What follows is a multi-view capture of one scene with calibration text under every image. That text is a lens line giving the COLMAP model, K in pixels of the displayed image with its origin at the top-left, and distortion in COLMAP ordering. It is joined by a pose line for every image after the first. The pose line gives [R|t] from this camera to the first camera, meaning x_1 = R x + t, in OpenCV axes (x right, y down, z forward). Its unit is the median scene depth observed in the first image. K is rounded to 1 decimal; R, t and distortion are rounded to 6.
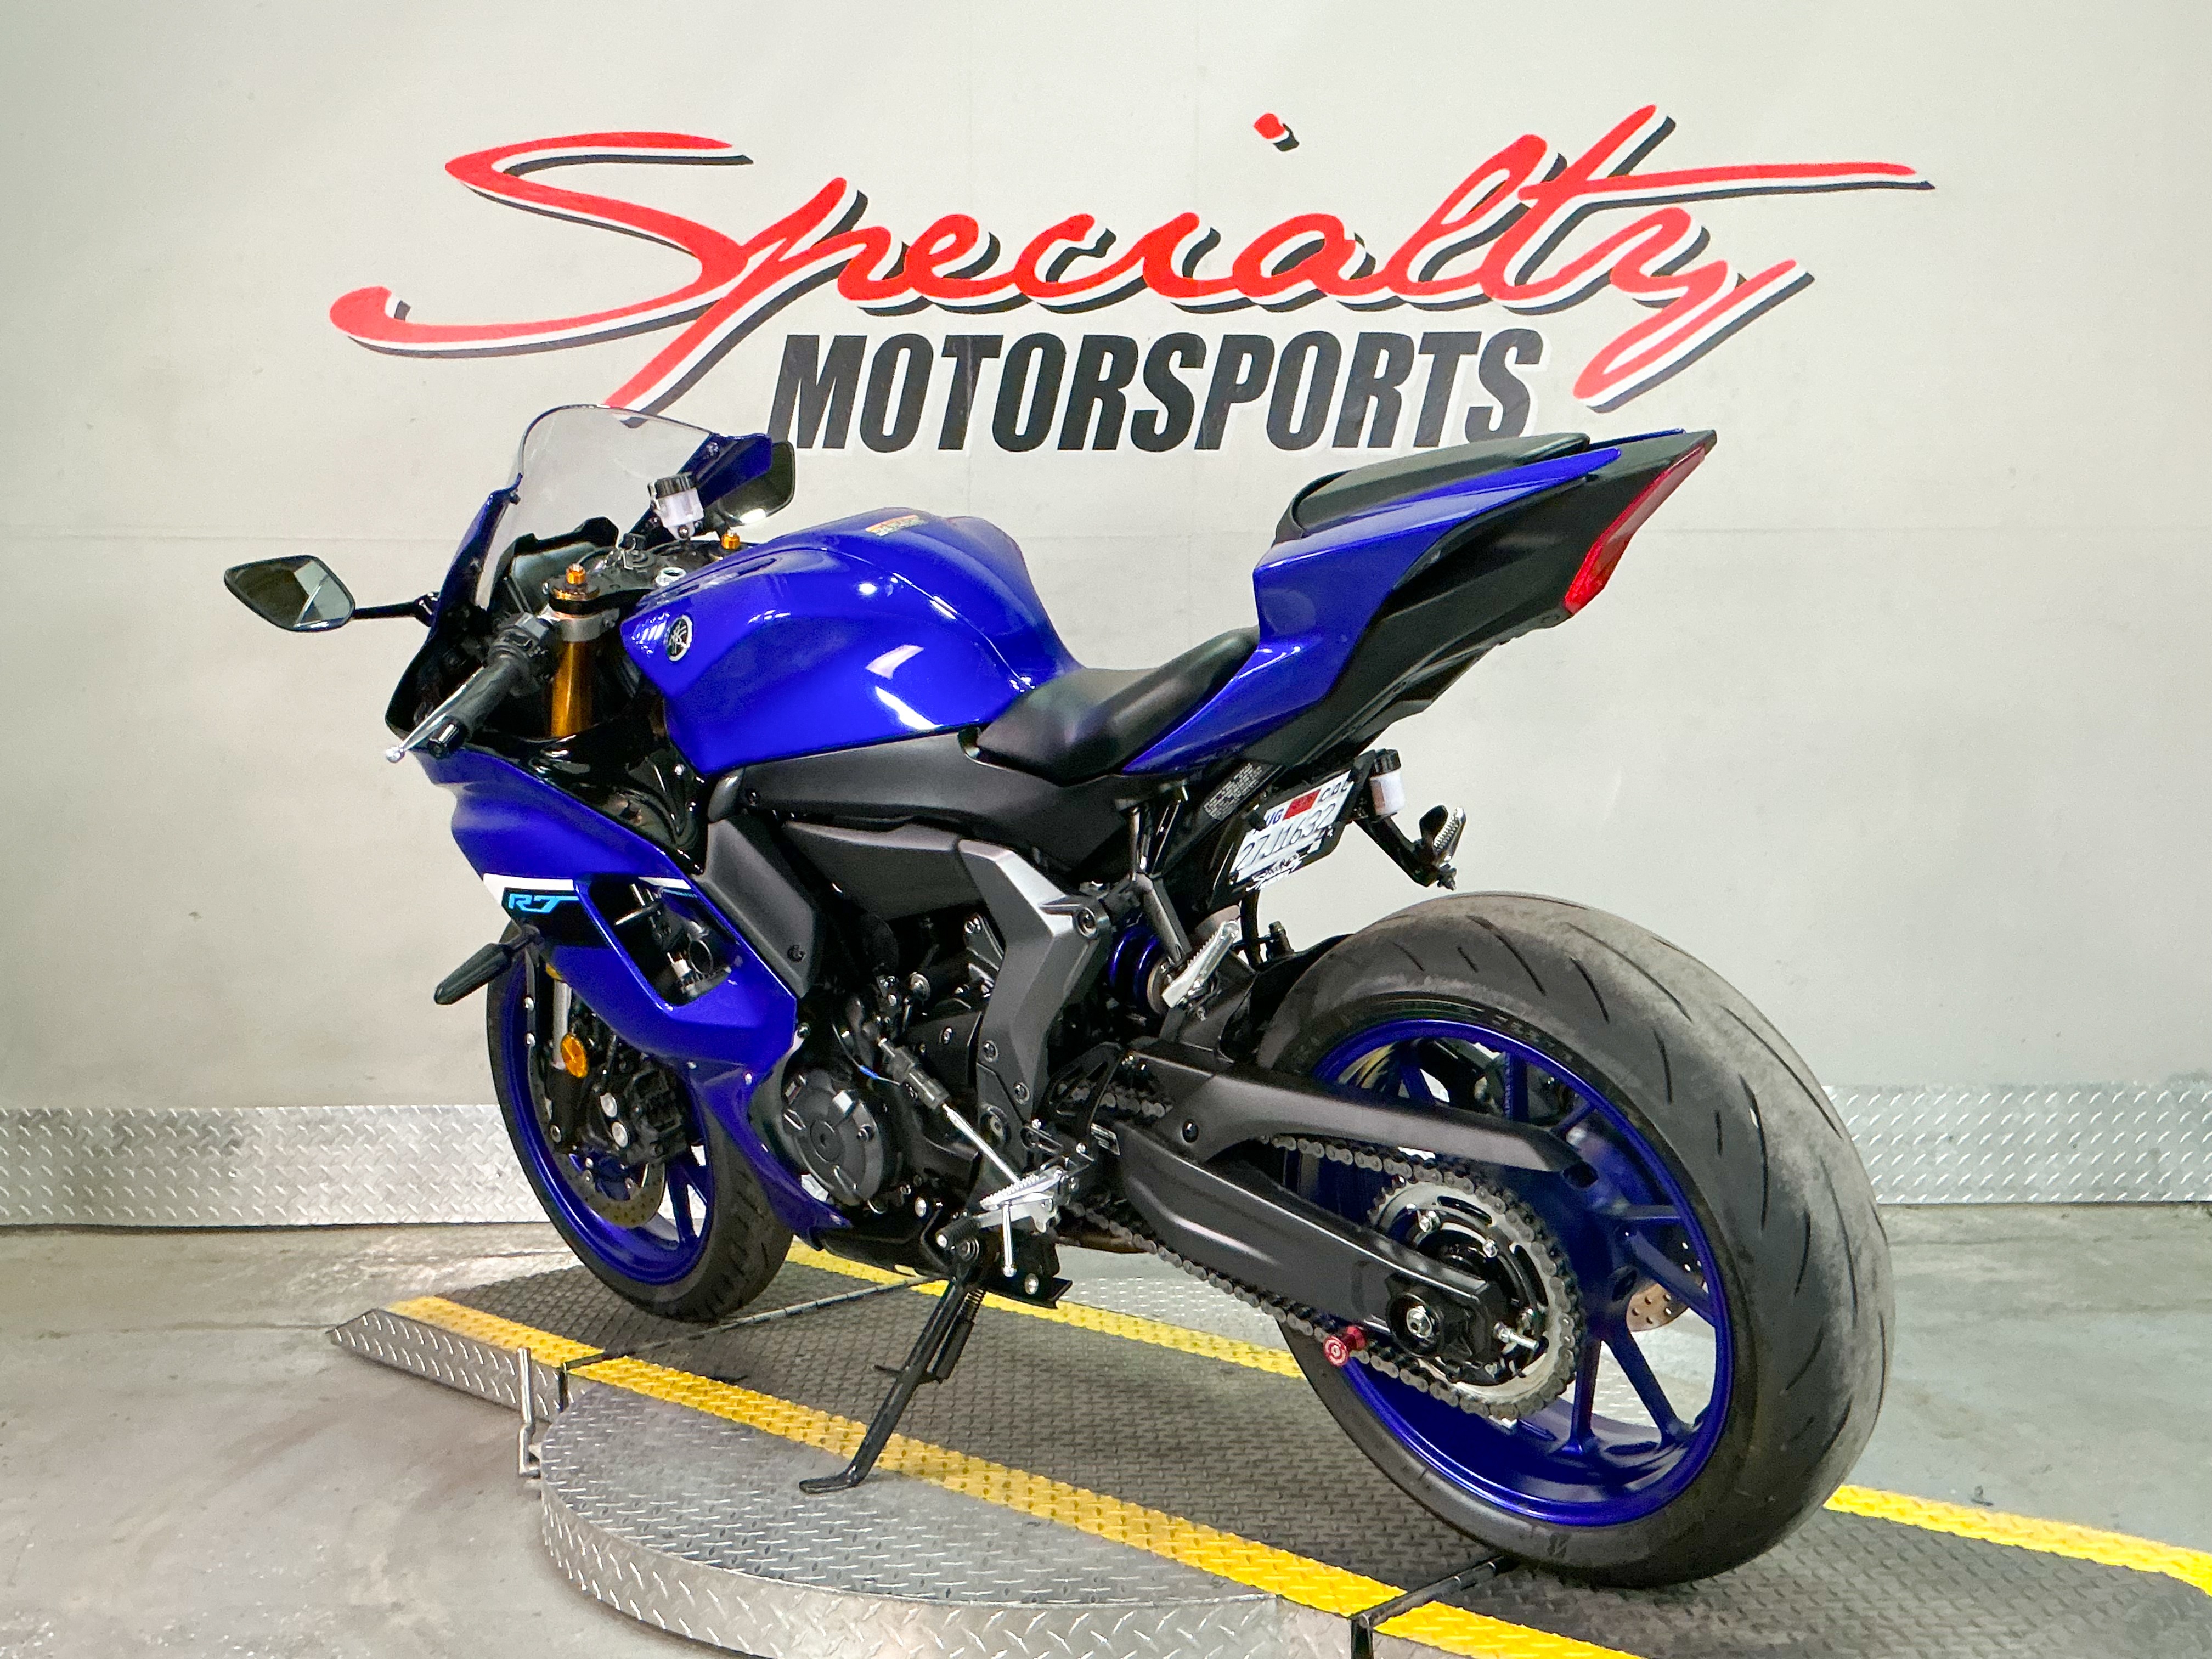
lens RADIAL K [[2452.3, 0, 1106.0], [0, 2452.3, 829.5], [0, 0, 1]] dist [0.183755, -0.433770]
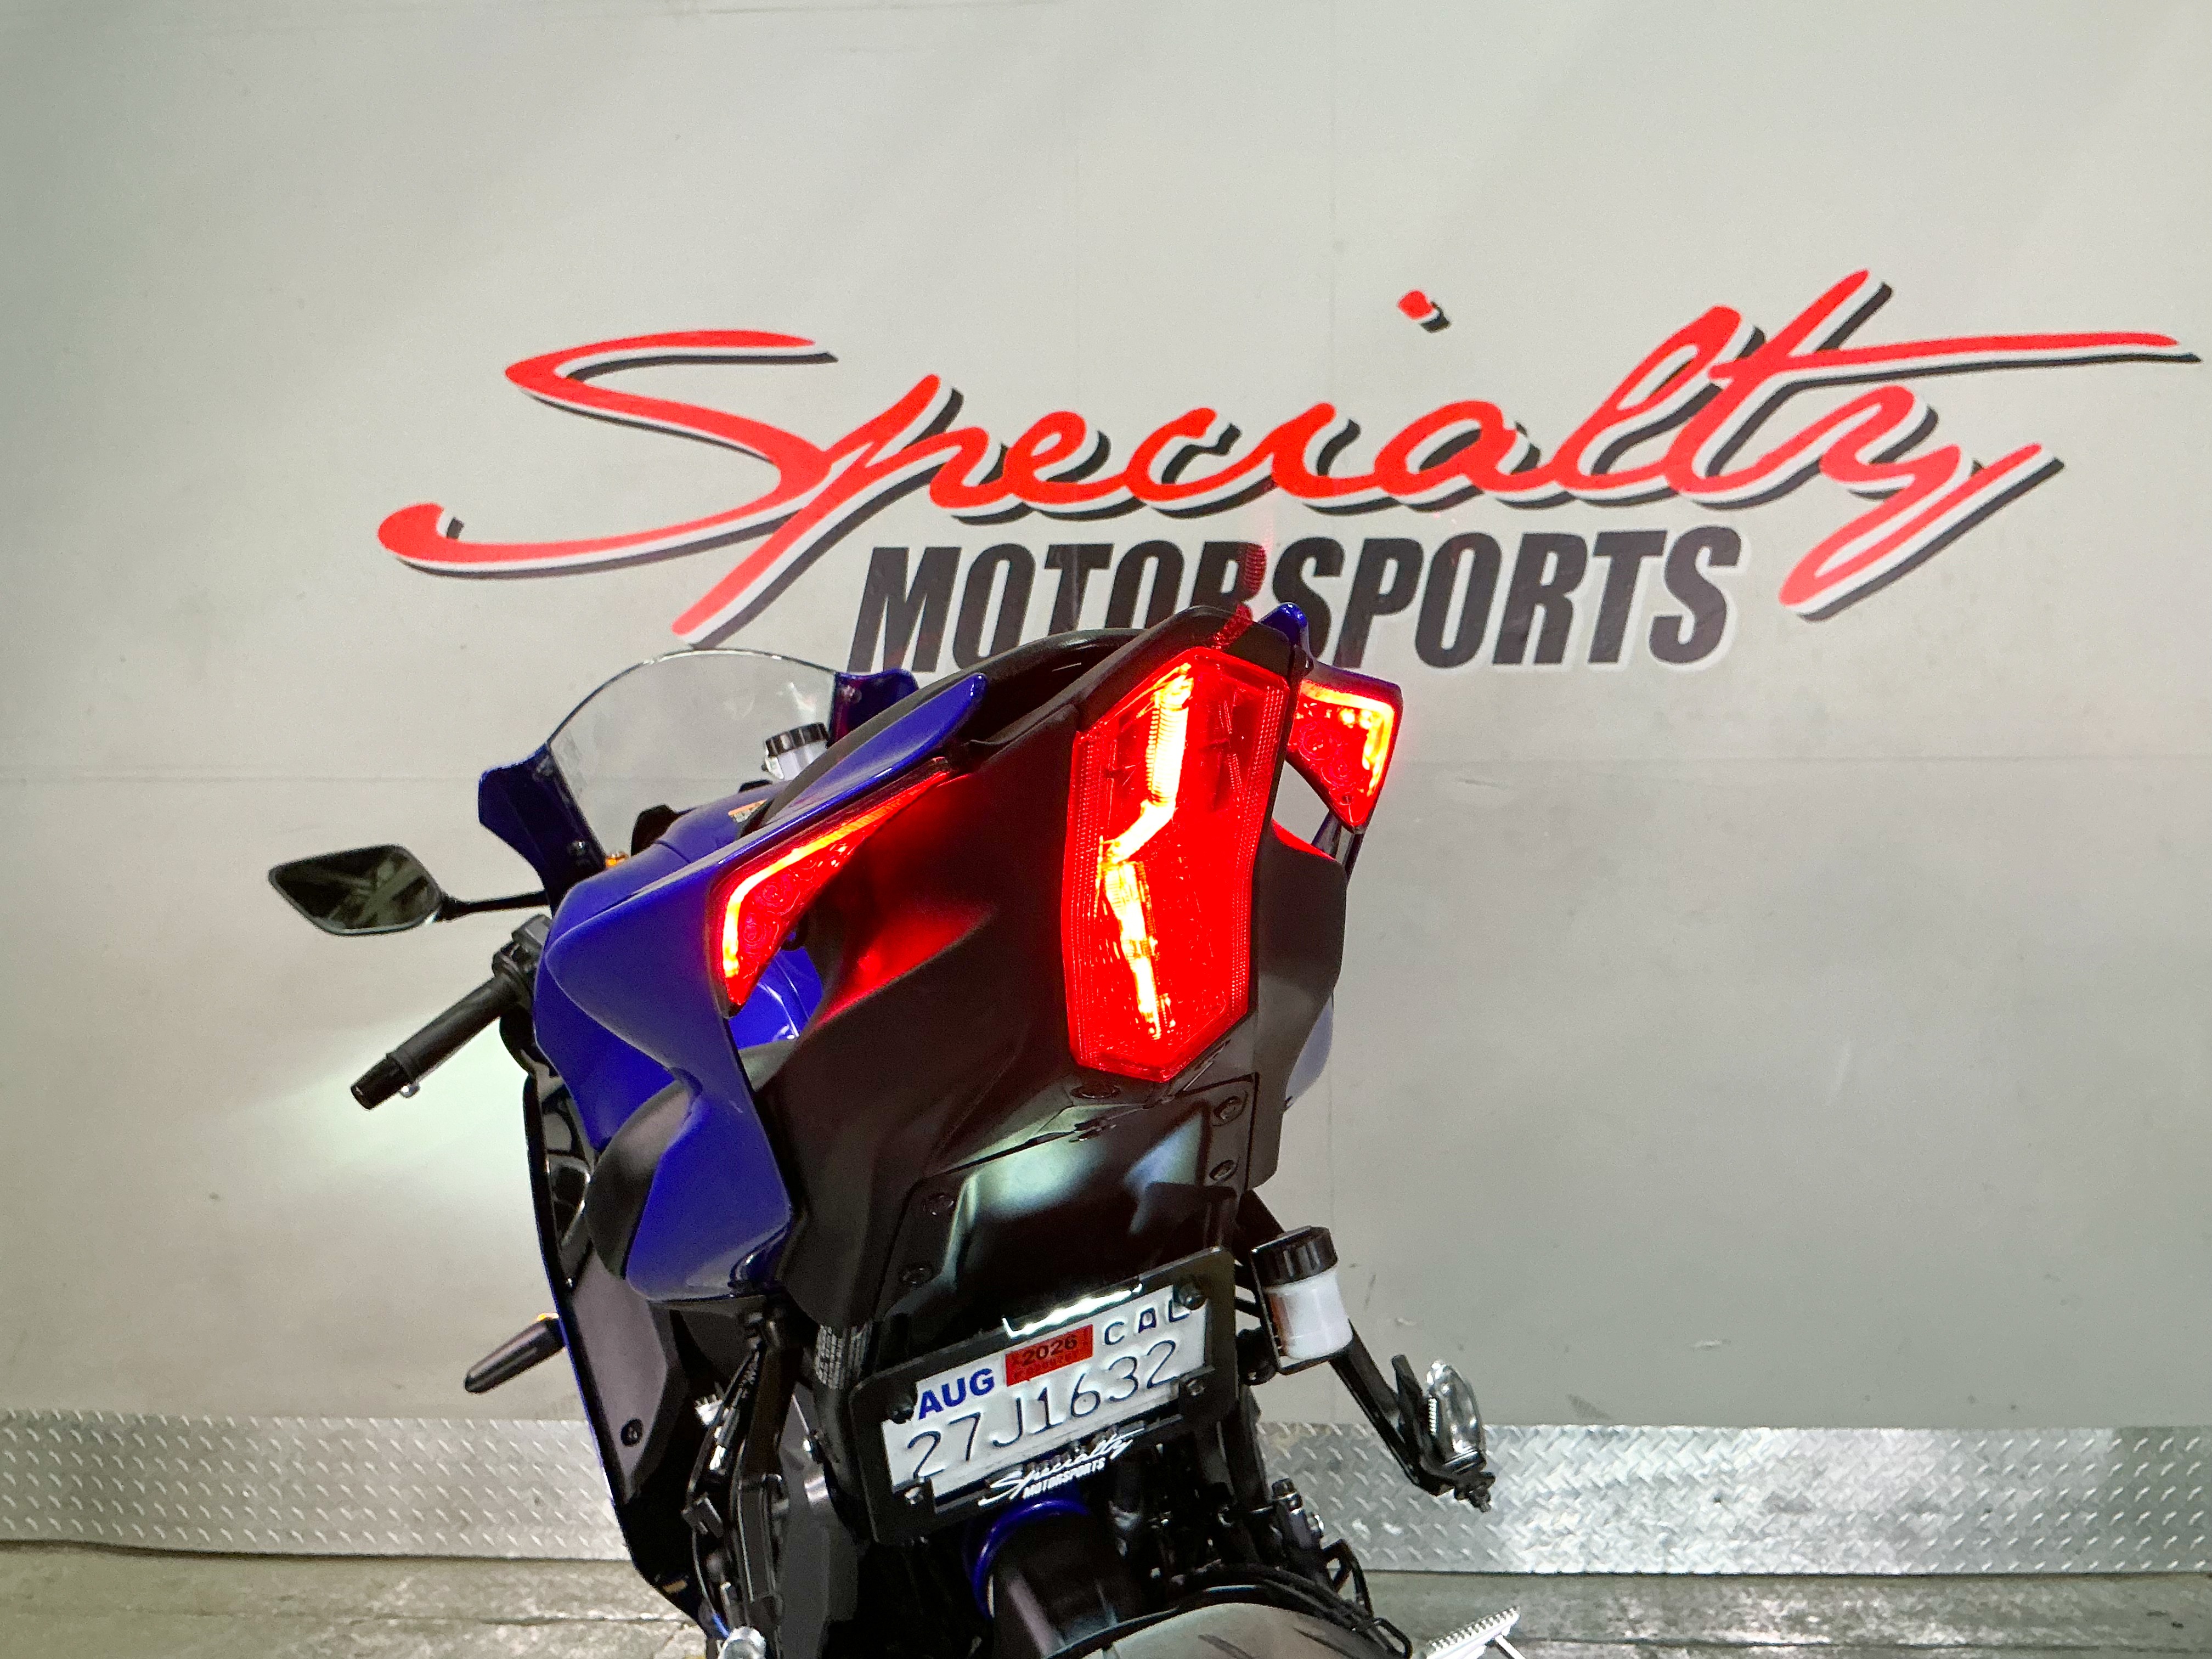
lens RADIAL K [[2001.4, 0, 1106.0], [0, 2001.4, 829.5], [0, 0, 1]] dist [0.159224, -0.351662]
pose [[0.997031, -0.003993, -0.076900, 0.010771], [-0.001672, 0.997296, -0.073469, -0.045040], [0.076985, 0.073380, 0.994328, 0.291807]]
